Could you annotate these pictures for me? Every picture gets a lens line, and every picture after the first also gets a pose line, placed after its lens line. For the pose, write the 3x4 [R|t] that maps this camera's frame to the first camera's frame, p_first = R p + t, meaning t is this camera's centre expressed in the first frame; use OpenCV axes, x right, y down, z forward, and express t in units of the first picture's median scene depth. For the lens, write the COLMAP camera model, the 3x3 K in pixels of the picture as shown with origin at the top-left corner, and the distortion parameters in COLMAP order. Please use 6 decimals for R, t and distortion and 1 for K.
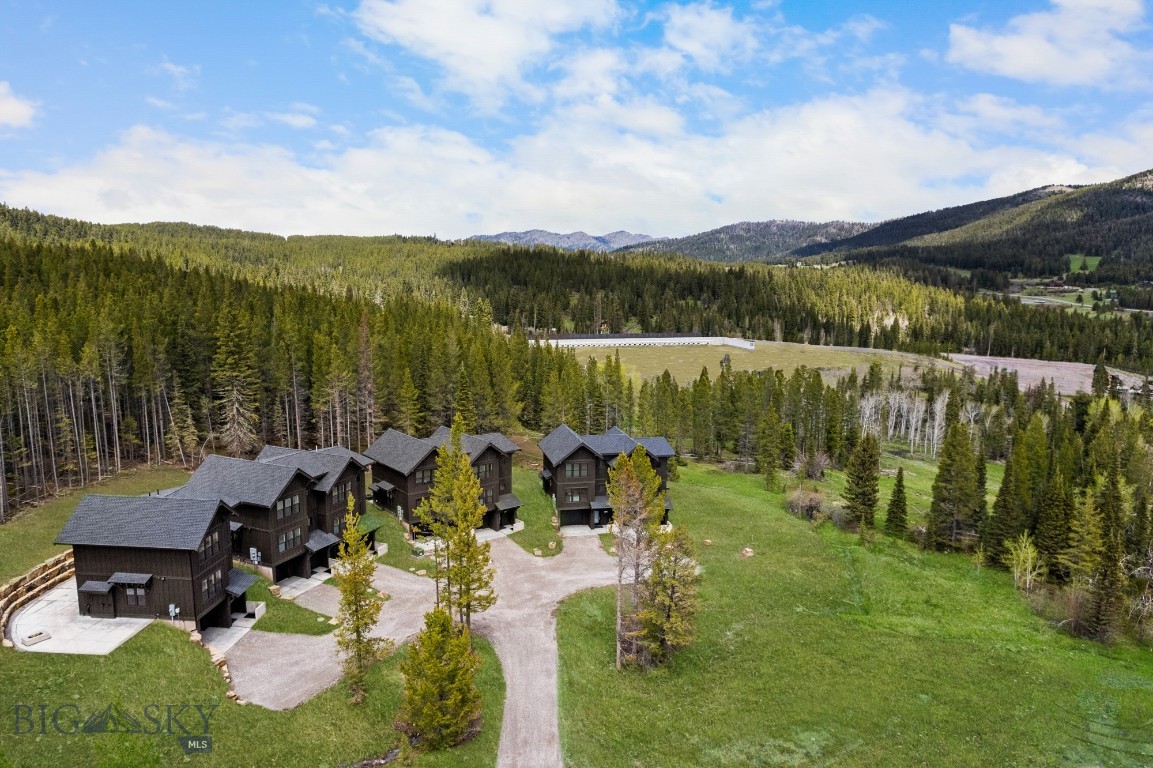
lens RADIAL K [[731.1, 0, 576.5], [0, 731.1, 384.0], [0, 0, 1]] dist [-0.073113, 0.071786]
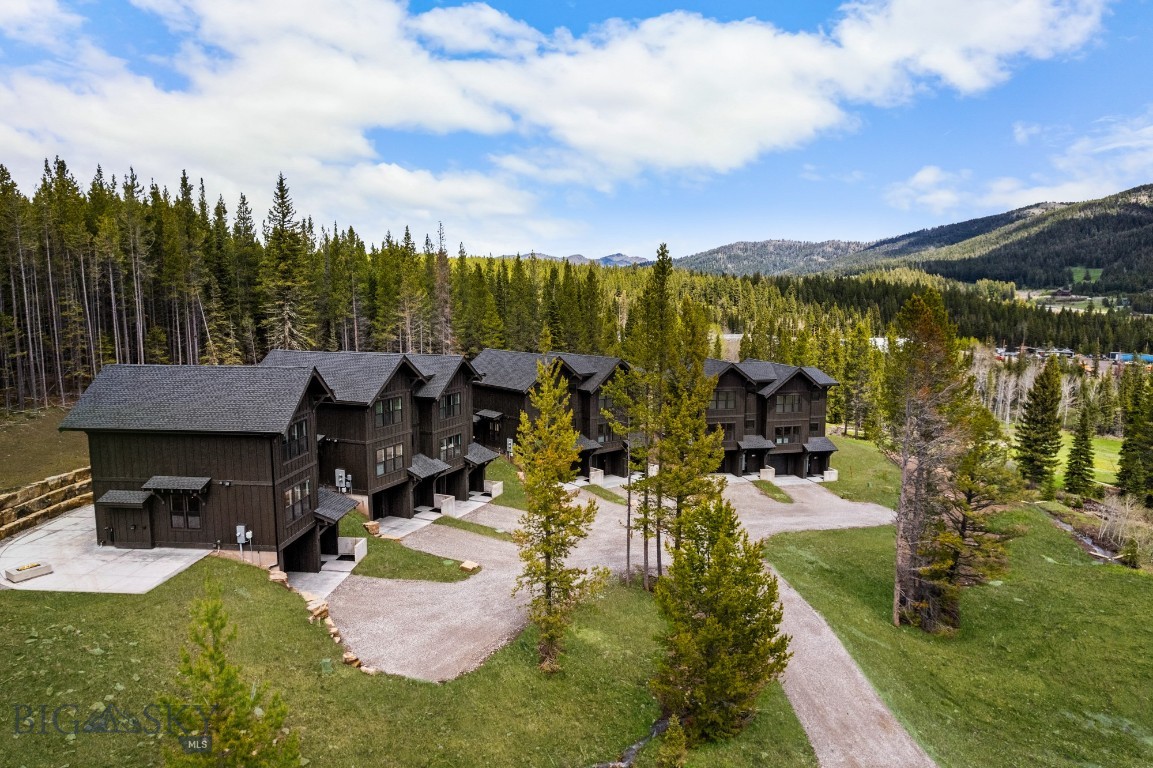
lens RADIAL K [[724.5, 0, 576.5], [0, 724.5, 384.0], [0, 0, 1]] dist [-0.071085, 0.069810]
pose [[0.999950, -0.009658, 0.002413, -0.218806], [0.009725, 0.999512, -0.029674, 0.167829], [-0.002126, 0.029696, 0.999557, 0.296968]]
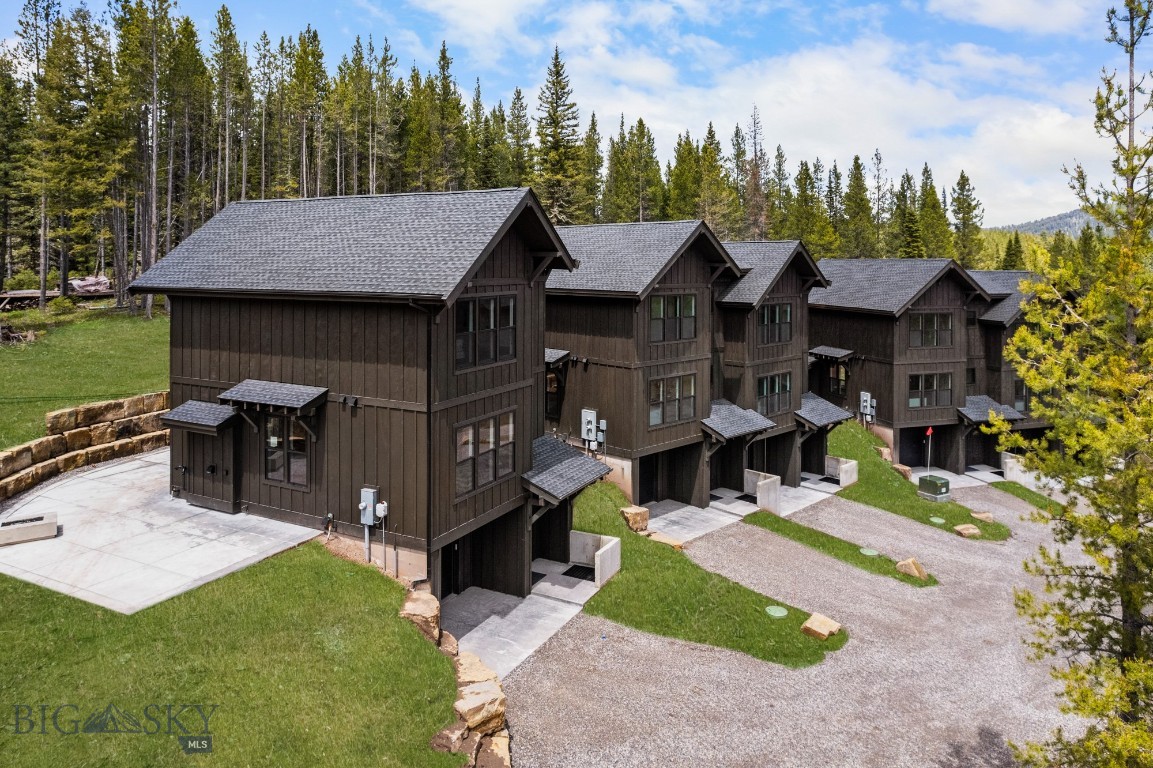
lens RADIAL K [[749.9, 0, 598.6], [0, 749.9, 267.6], [0, 0, 1]] dist [-0.023484, -0.000710]
pose [[0.932935, -0.005115, -0.360008, -0.287152], [-0.050707, 0.988067, -0.145442, 0.209321], [0.356455, 0.153943, 0.921543, 0.590779]]
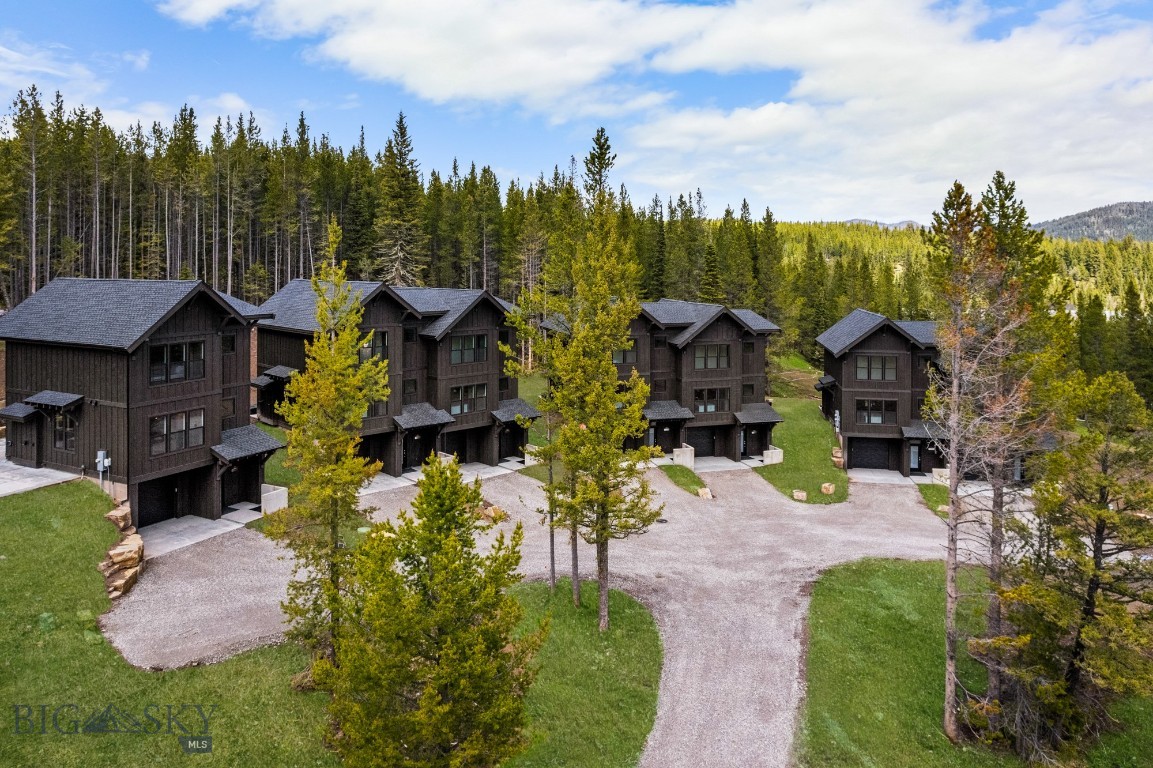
lens RADIAL K [[782.1, 0, 602.1], [0, 782.1, 266.8], [0, 0, 1]] dist [-0.022408, 0.002468]
pose [[0.930974, -0.008064, -0.364997, 0.033598], [-0.048691, 0.988082, -0.146023, 0.192018], [0.361824, 0.153716, 0.919486, 0.454919]]
